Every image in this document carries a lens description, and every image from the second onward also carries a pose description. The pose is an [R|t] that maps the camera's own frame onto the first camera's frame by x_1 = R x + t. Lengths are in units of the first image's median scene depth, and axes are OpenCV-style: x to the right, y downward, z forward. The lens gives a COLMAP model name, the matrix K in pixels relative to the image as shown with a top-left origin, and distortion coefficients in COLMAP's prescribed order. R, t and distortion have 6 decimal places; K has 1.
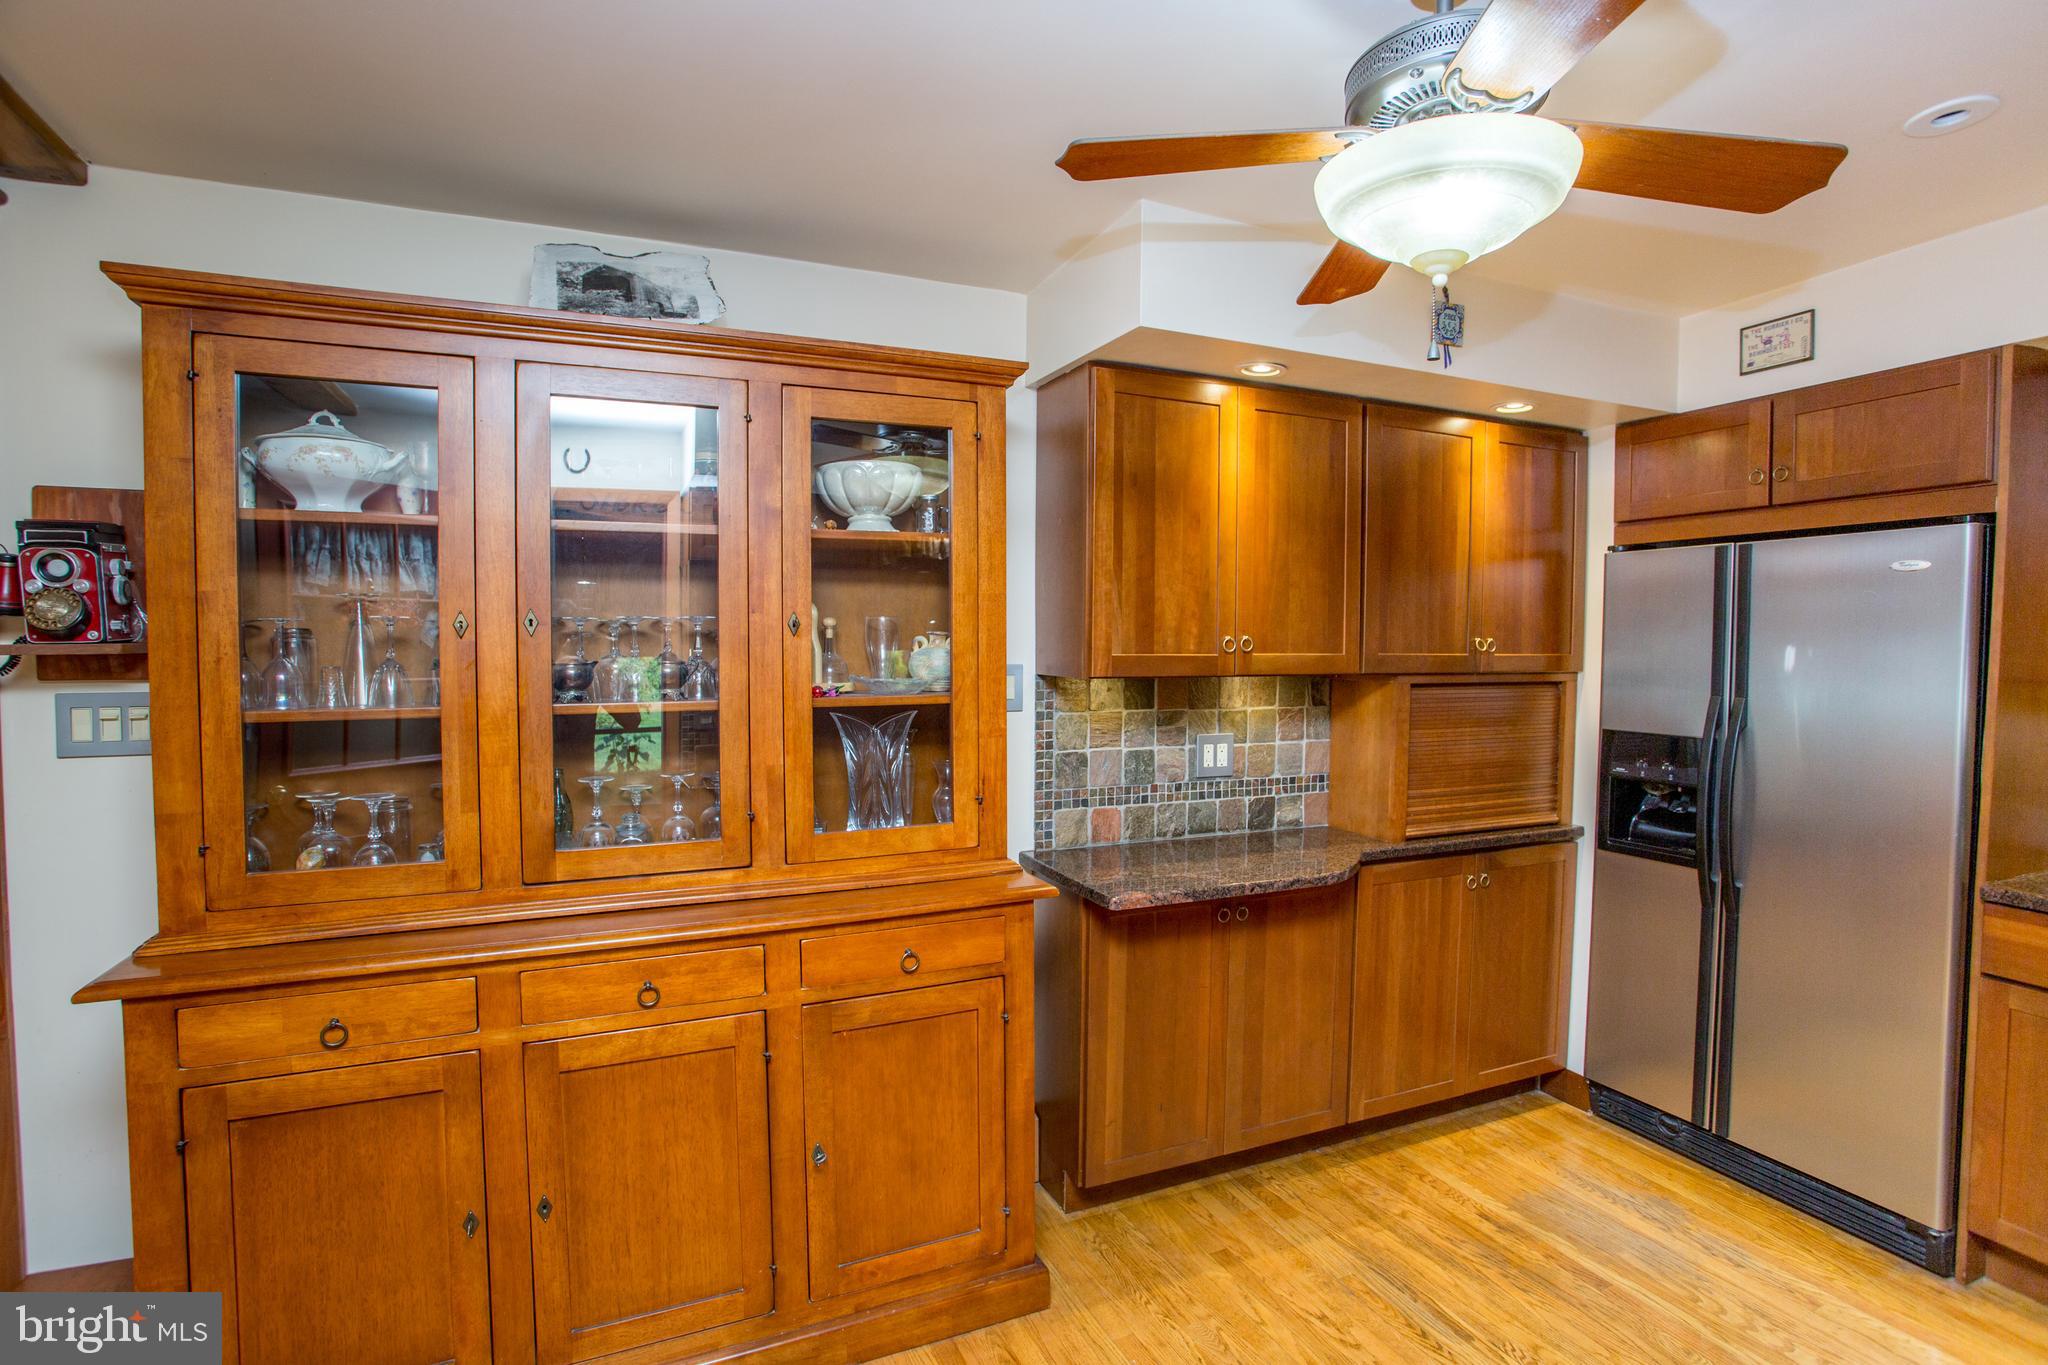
lens RADIAL K [[988.3, 0, 1017.4], [0, 988.3, 674.7], [0, 0, 1]] dist [-0.078626, 0.030901]
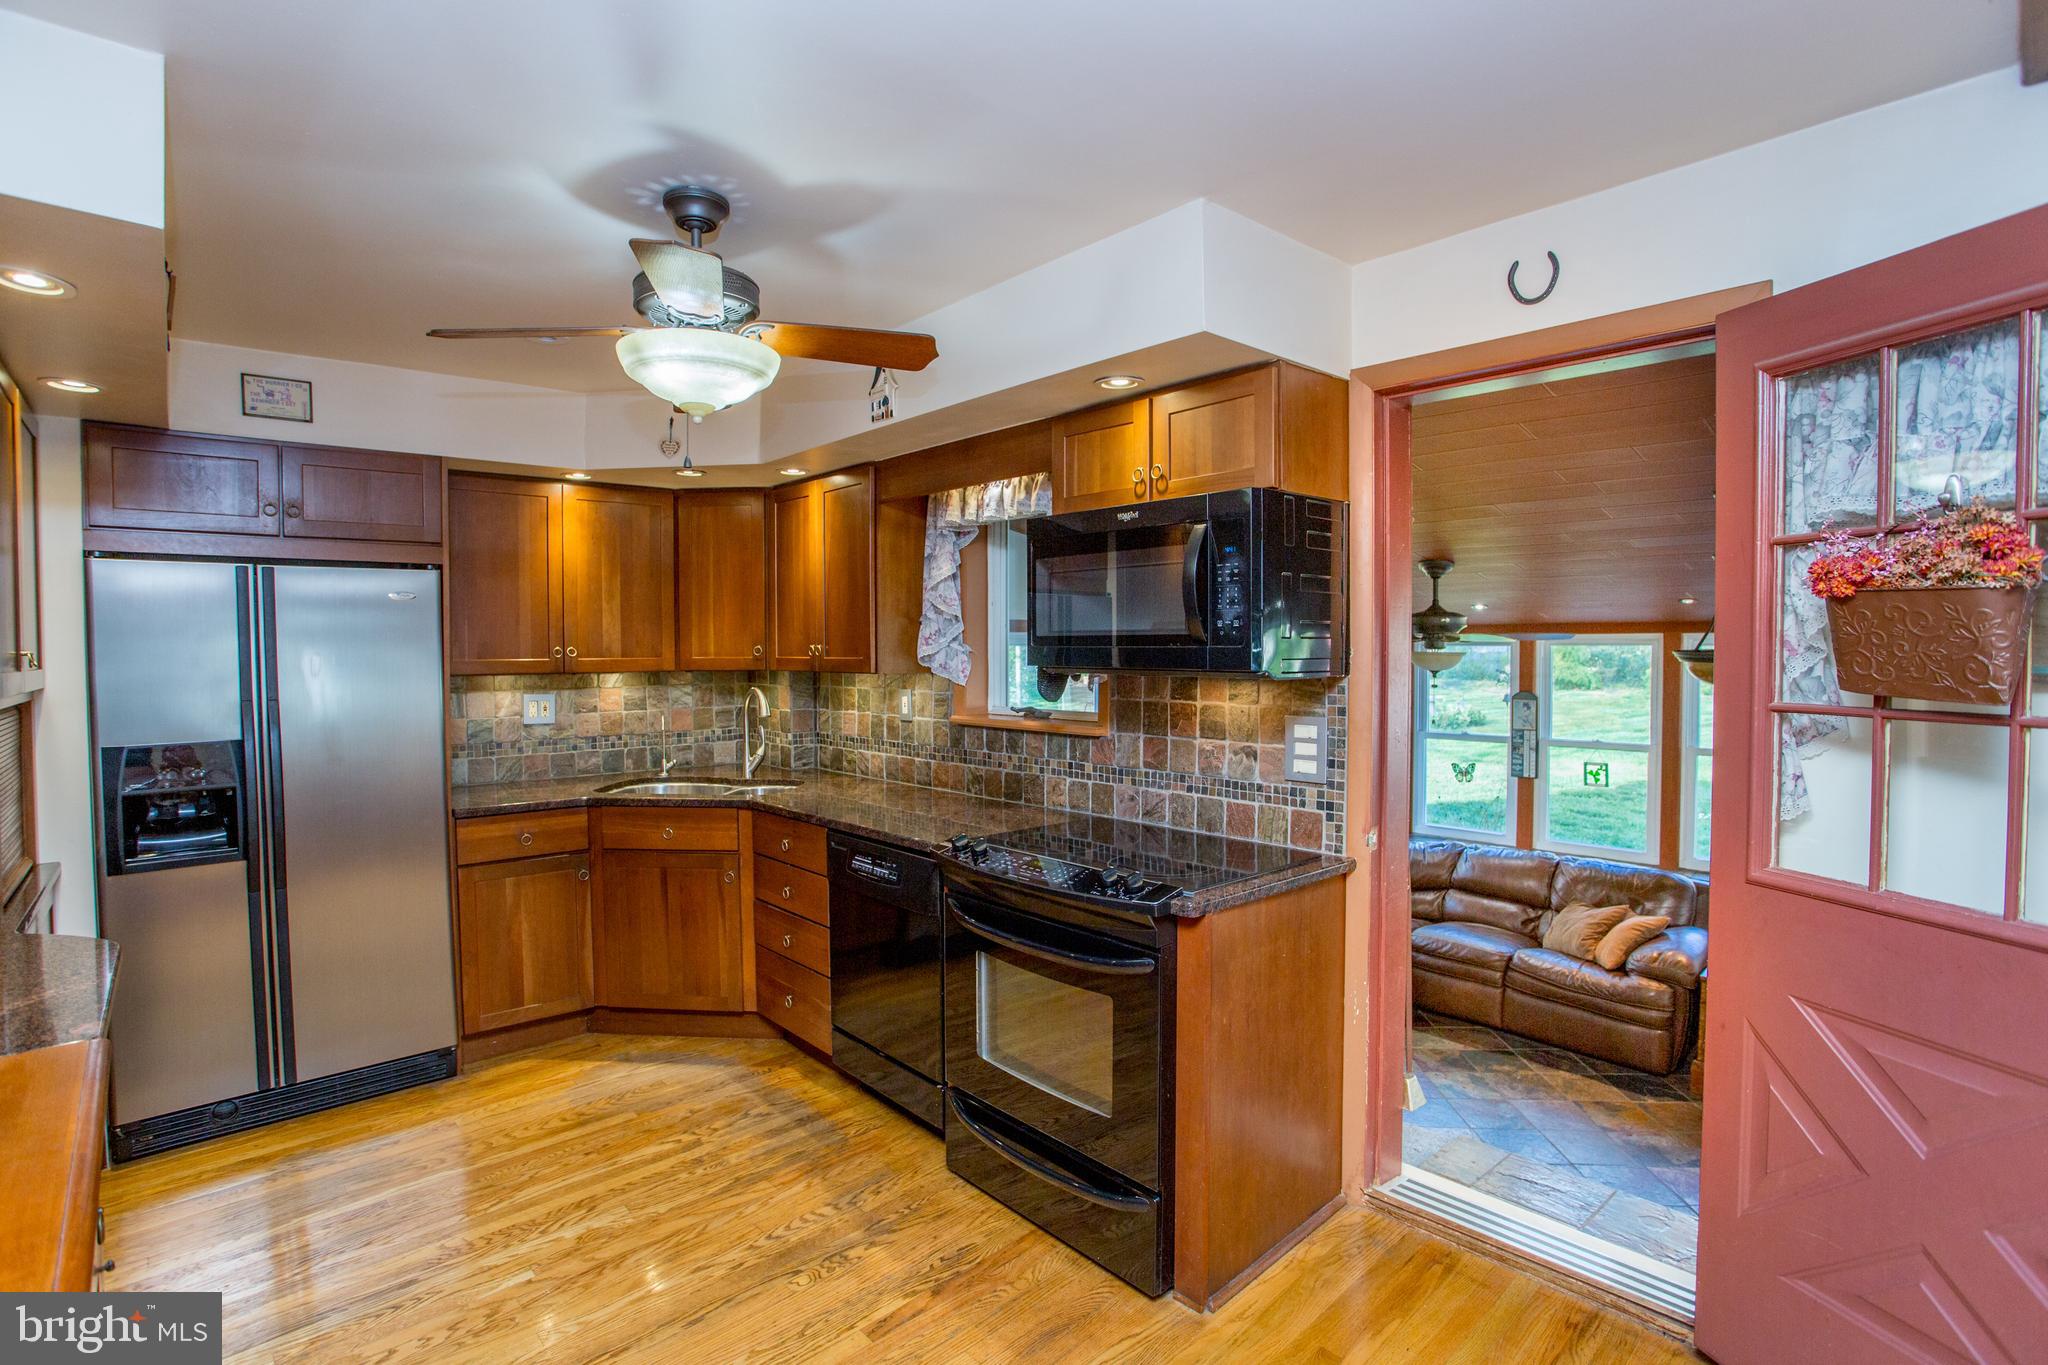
lens RADIAL K [[988.3, 0, 1017.4], [0, 988.3, 674.7], [0, 0, 1]] dist [-0.078626, 0.030901]
pose [[-0.313963, -0.028018, 0.949022, -0.615733], [0.041615, 0.998198, 0.043237, -0.019112], [-0.948523, 0.053068, -0.312231, 0.511496]]
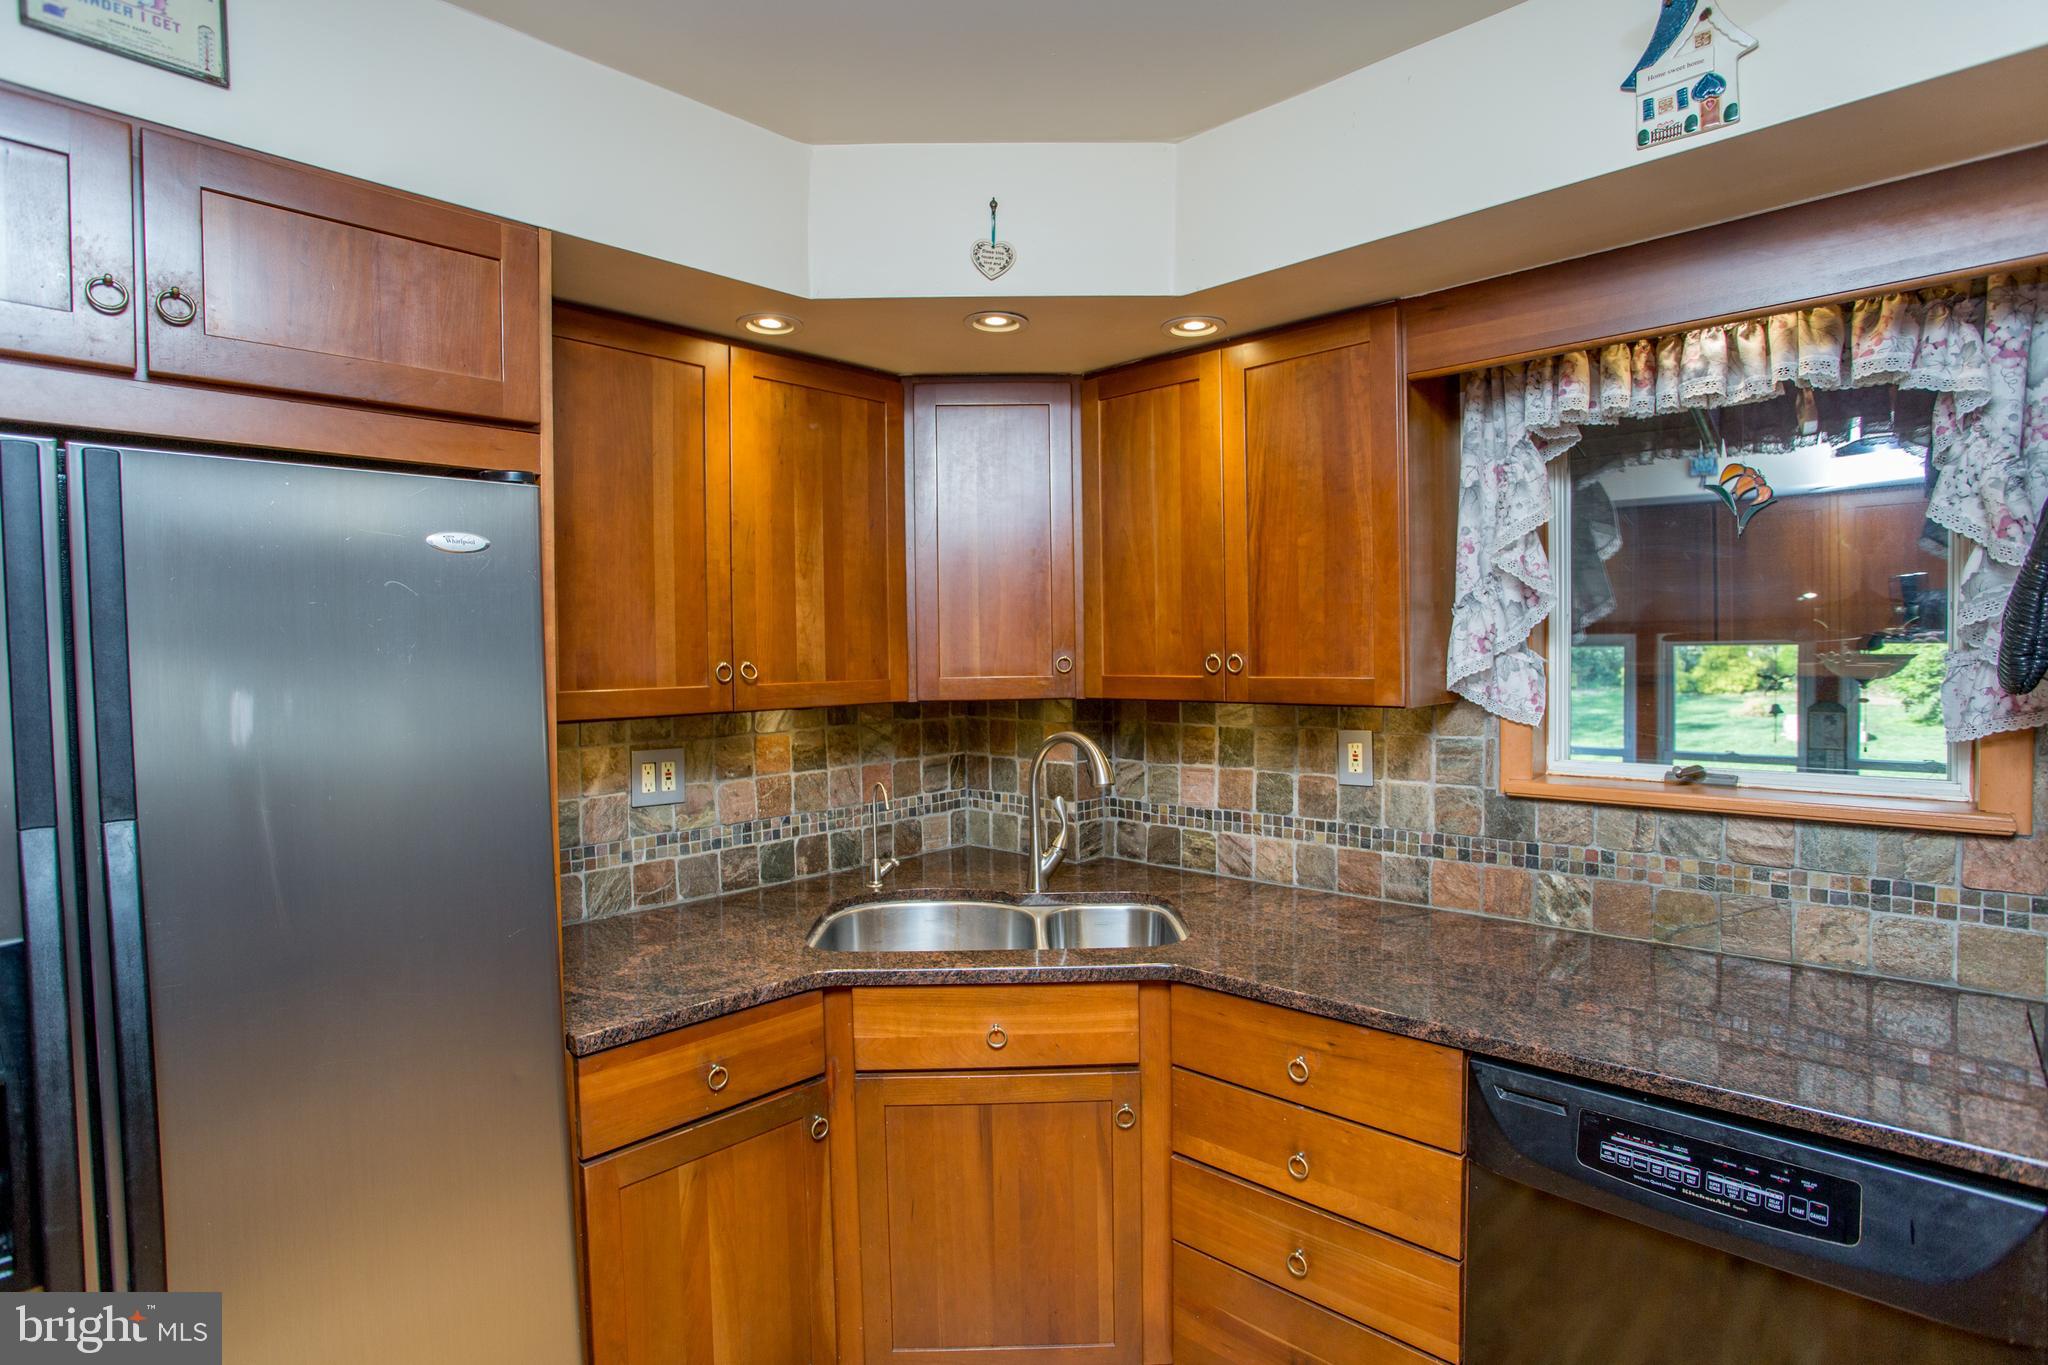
lens RADIAL K [[988.3, 0, 1017.4], [0, 988.3, 674.7], [0, 0, 1]] dist [-0.078626, 0.030901]
pose [[-0.397264, -0.017981, 0.917528, 0.233713], [0.050105, 0.997892, 0.041250, -0.036618], [-0.916336, 0.062360, -0.395525, 0.809455]]
